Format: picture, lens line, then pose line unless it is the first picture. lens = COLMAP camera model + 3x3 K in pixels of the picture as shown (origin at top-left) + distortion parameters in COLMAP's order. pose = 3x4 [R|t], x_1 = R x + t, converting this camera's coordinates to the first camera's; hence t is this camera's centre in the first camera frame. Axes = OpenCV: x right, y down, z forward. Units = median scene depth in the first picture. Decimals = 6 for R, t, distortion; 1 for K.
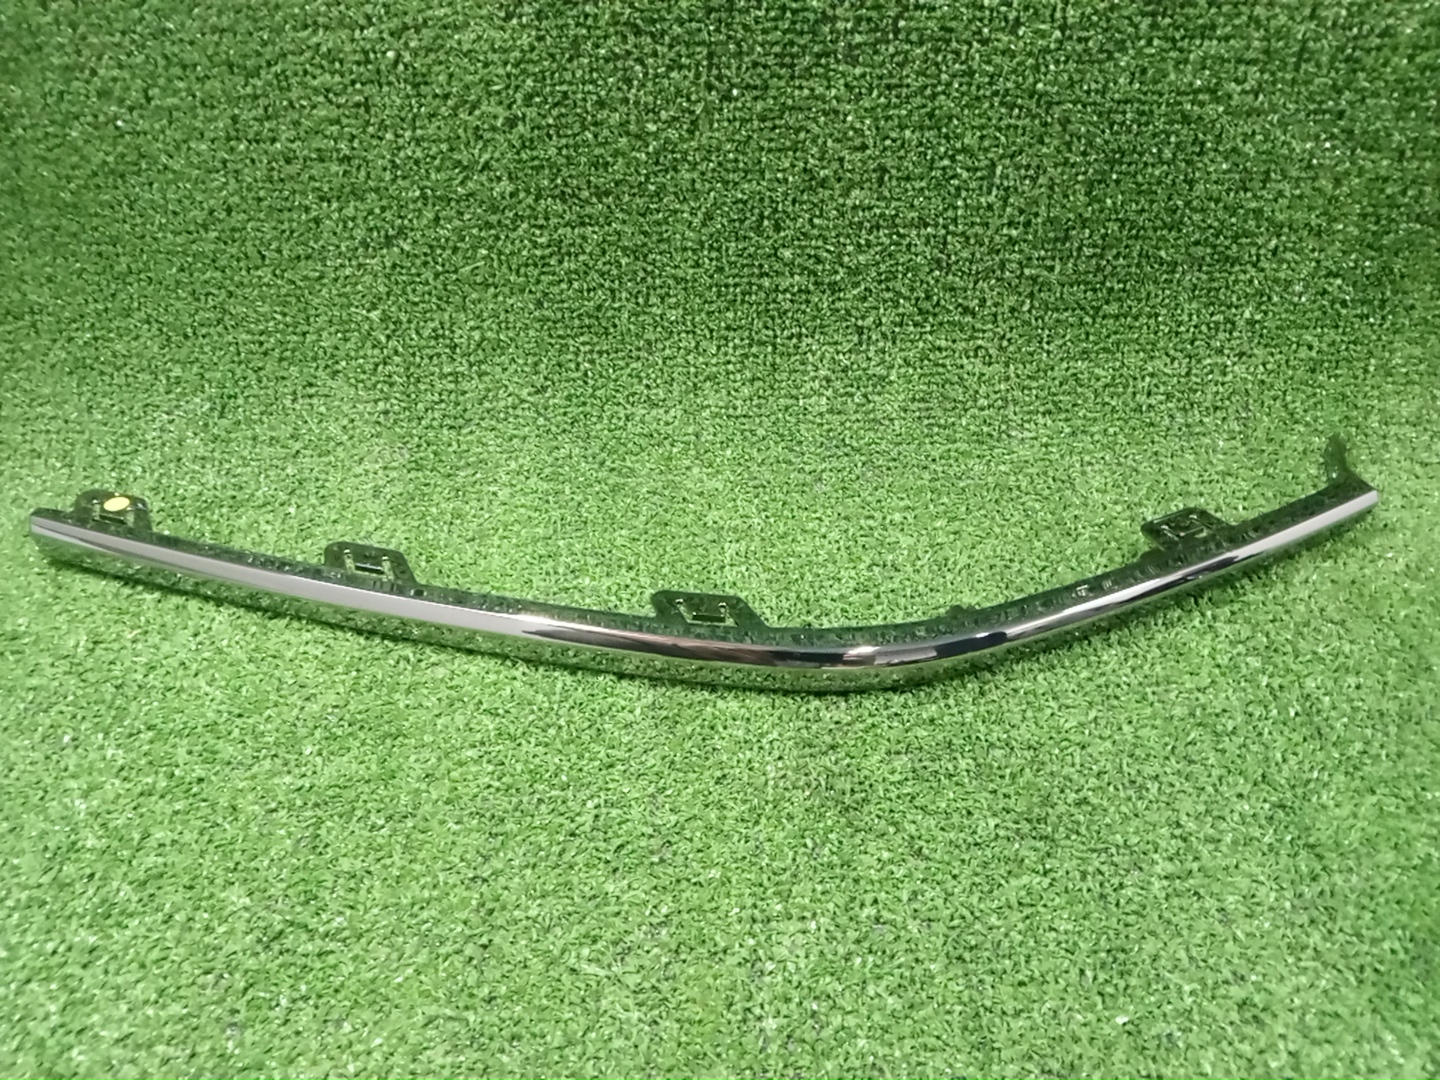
lens RADIAL K [[1062.8, 0, 735.6], [0, 1062.8, 546.9], [0, 0, 1]] dist [0.040833, -0.092114]
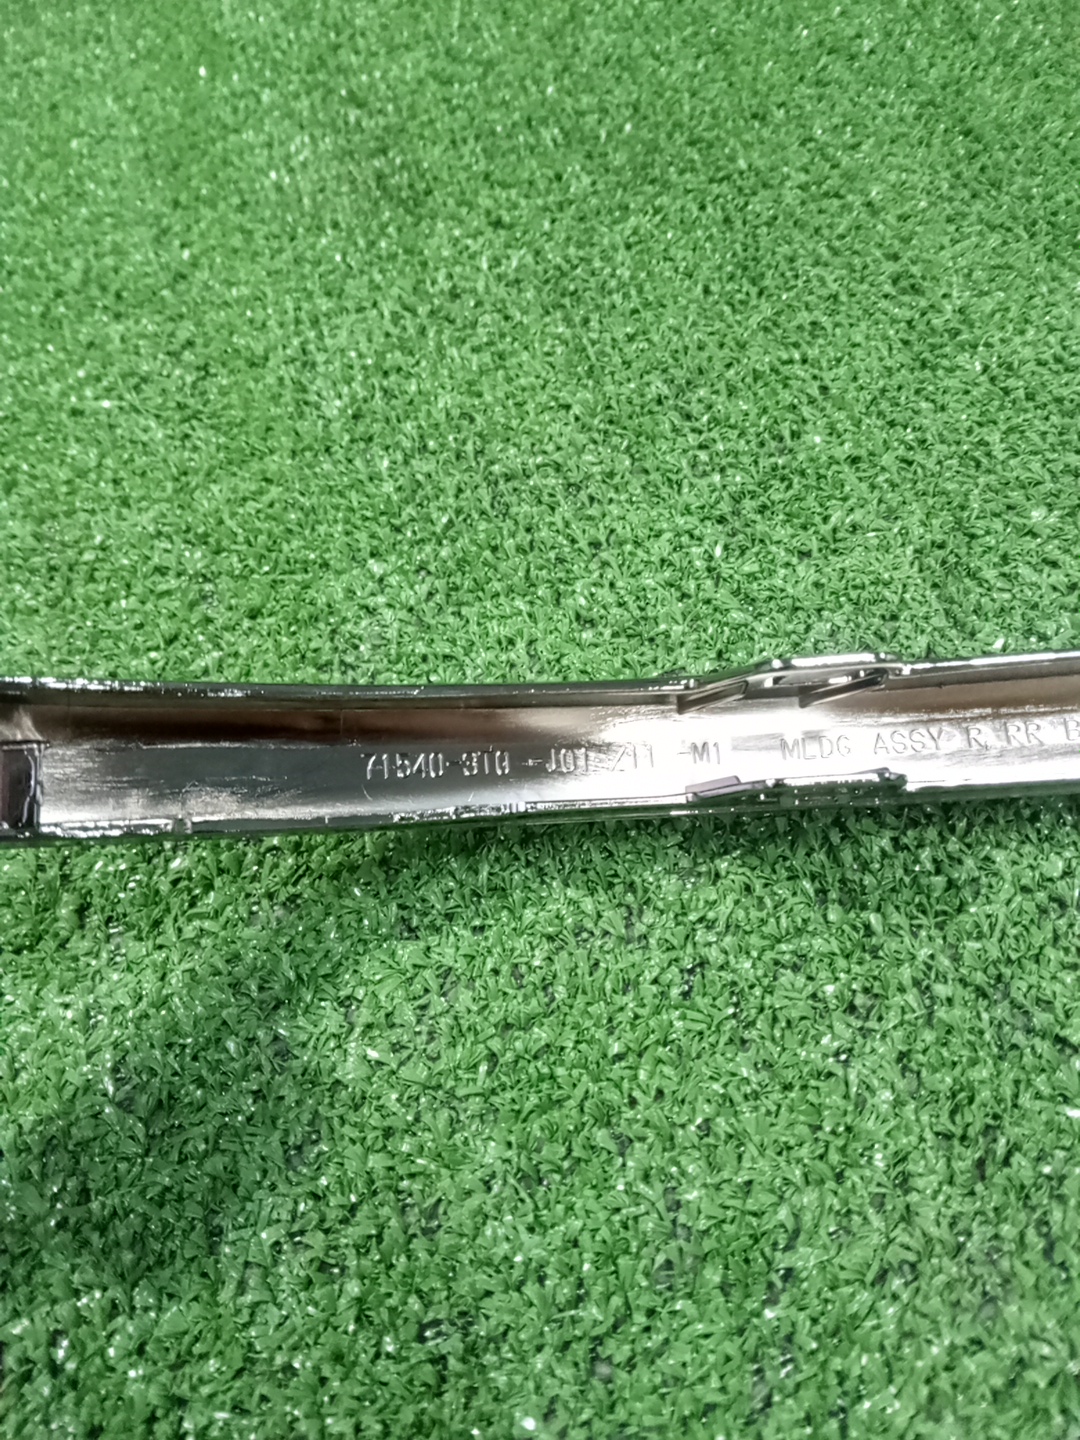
lens RADIAL K [[1062.8, 0, 557.5], [0, 1062.8, 741.6], [0, 0, 1]] dist [0.040833, -0.092114]
pose [[0.973209, -0.220224, 0.066073, 0.058034], [0.183595, 0.917328, 0.353274, 0.276247], [-0.138411, -0.331679, 0.933184, 0.097971]]
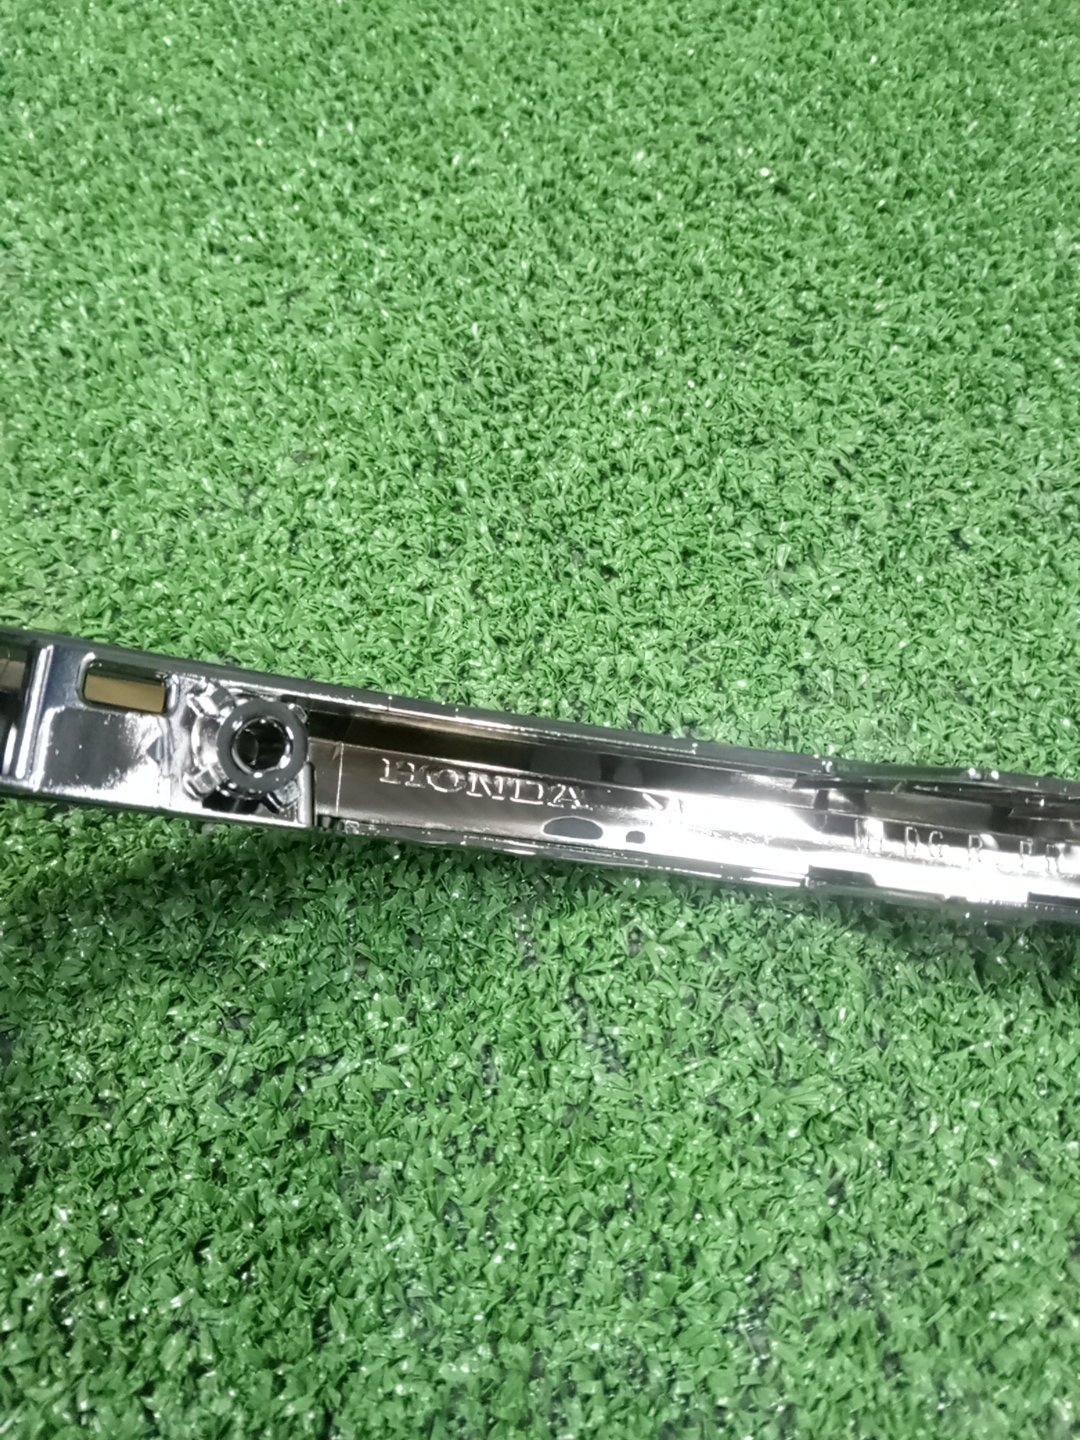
lens RADIAL K [[1062.8, 0, 537.5], [0, 1062.8, 719.4], [0, 0, 1]] dist [0.040833, -0.092114]
pose [[0.944548, -0.278604, 0.173806, 0.102724], [0.161852, 0.855533, 0.491799, 0.355771], [-0.285714, -0.436397, 0.853185, -0.000799]]
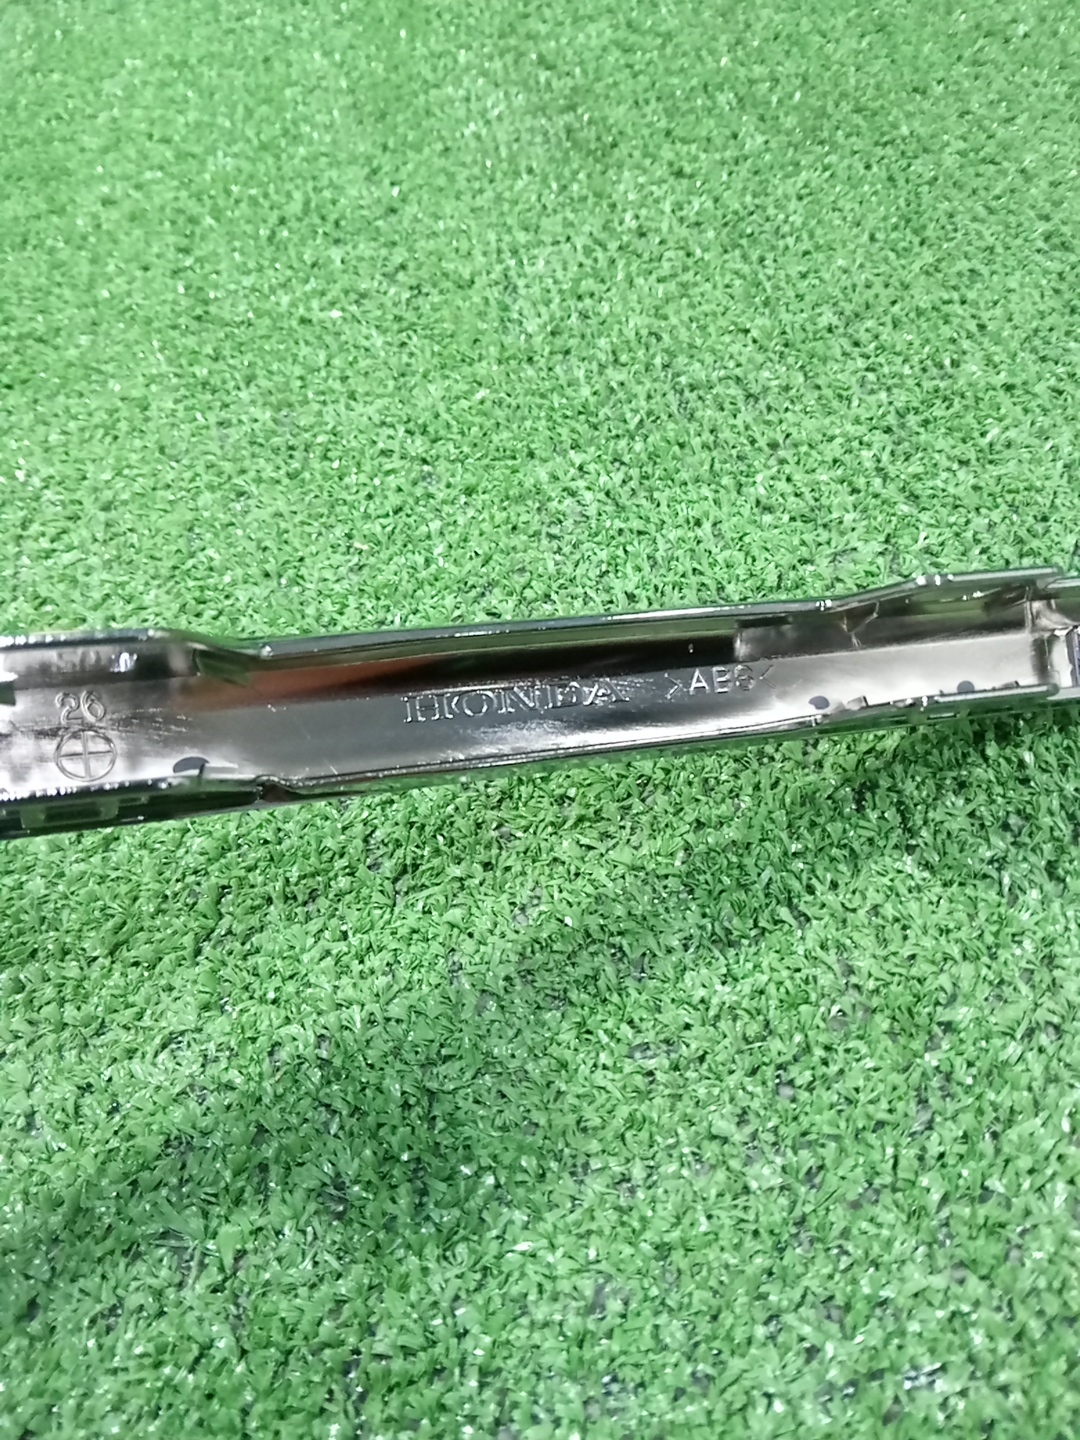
lens RADIAL K [[1062.8, 0, 563.2], [0, 1062.8, 739.2], [0, 0, 1]] dist [0.040833, -0.092114]
pose [[0.987115, -0.159089, 0.017159, -0.007881], [0.143984, 0.929898, 0.338466, 0.306130], [-0.069802, -0.331634, 0.940822, 0.028715]]
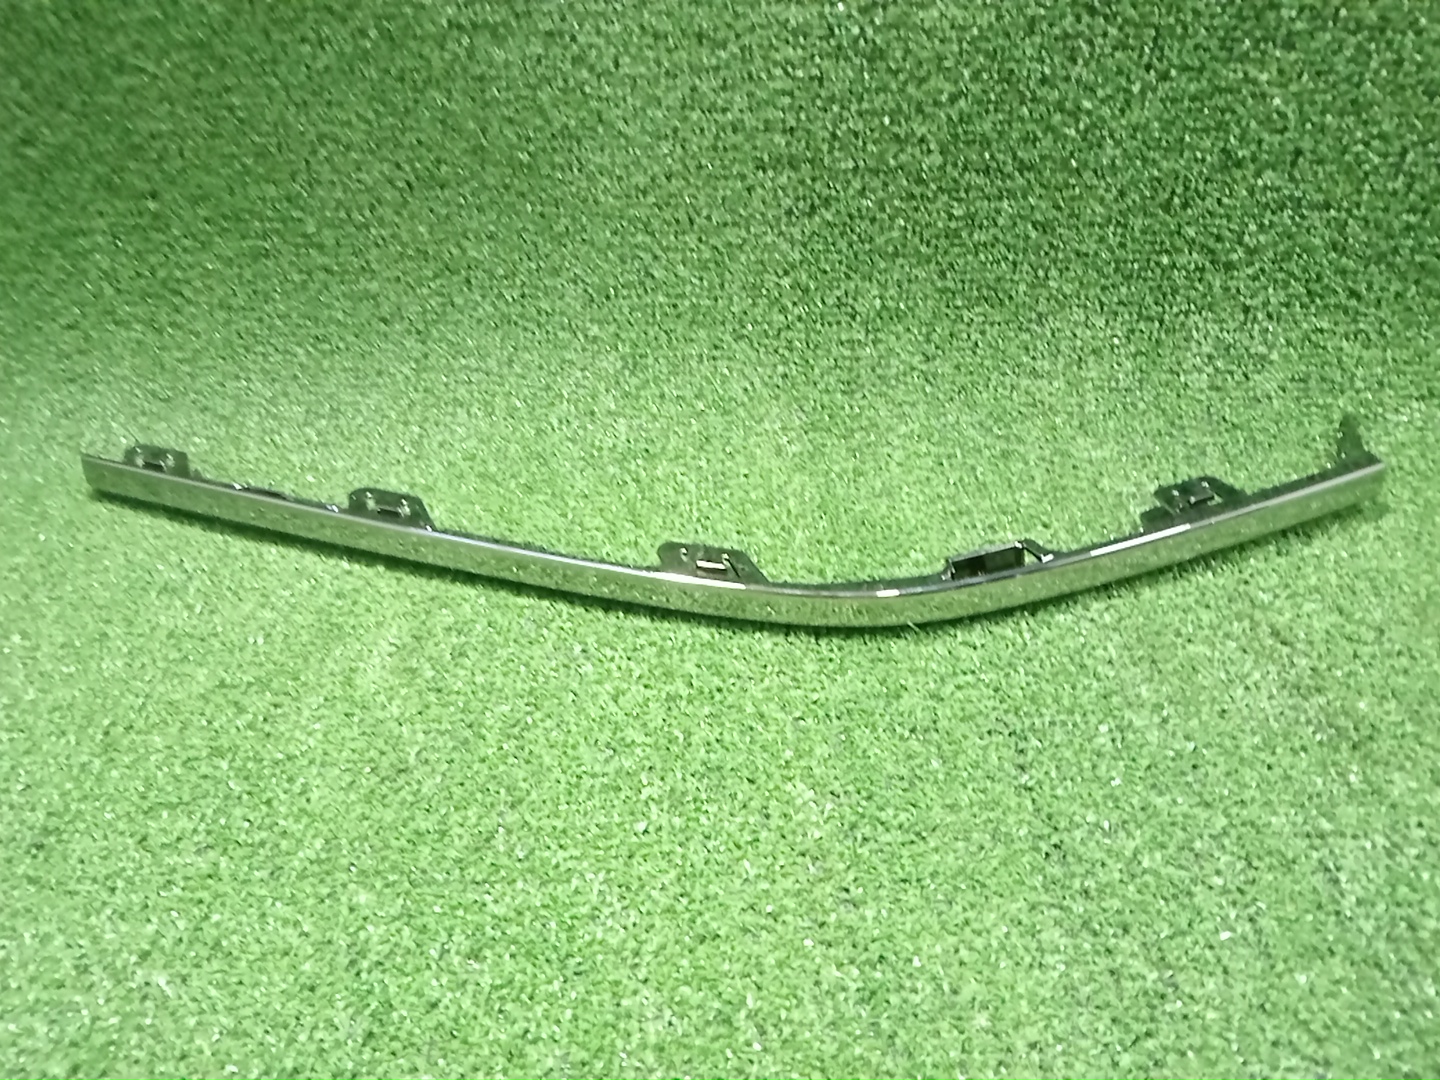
lens RADIAL K [[1062.8, 0, 738.6], [0, 1062.8, 550.1], [0, 0, 1]] dist [0.040833, -0.092114]
pose [[0.998077, 0.037388, -0.049434, -0.349009], [-0.039136, 0.998624, -0.034894, 0.092965], [0.048061, 0.036761, 0.998168, -0.046459]]
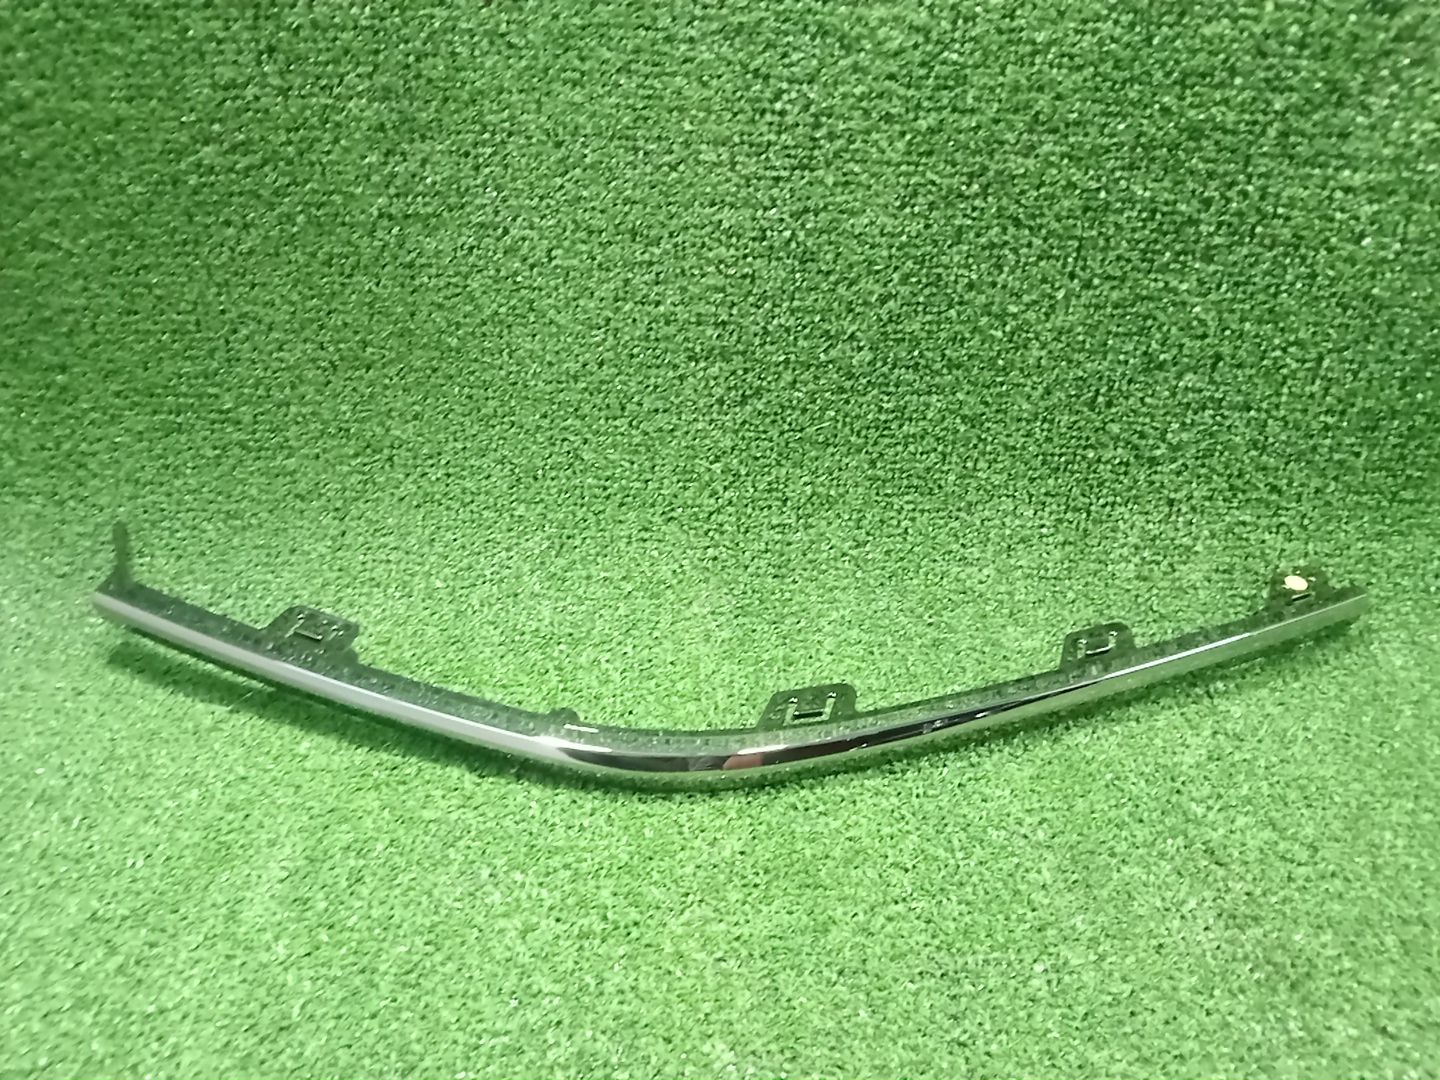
lens RADIAL K [[1062.8, 0, 739.3], [0, 1062.8, 550.1], [0, 0, 1]] dist [0.040833, -0.092114]
pose [[0.998816, 0.048505, 0.003682, -0.341717], [-0.047579, 0.989891, -0.133615, 0.002069], [-0.010126, 0.133282, 0.991026, -0.024512]]
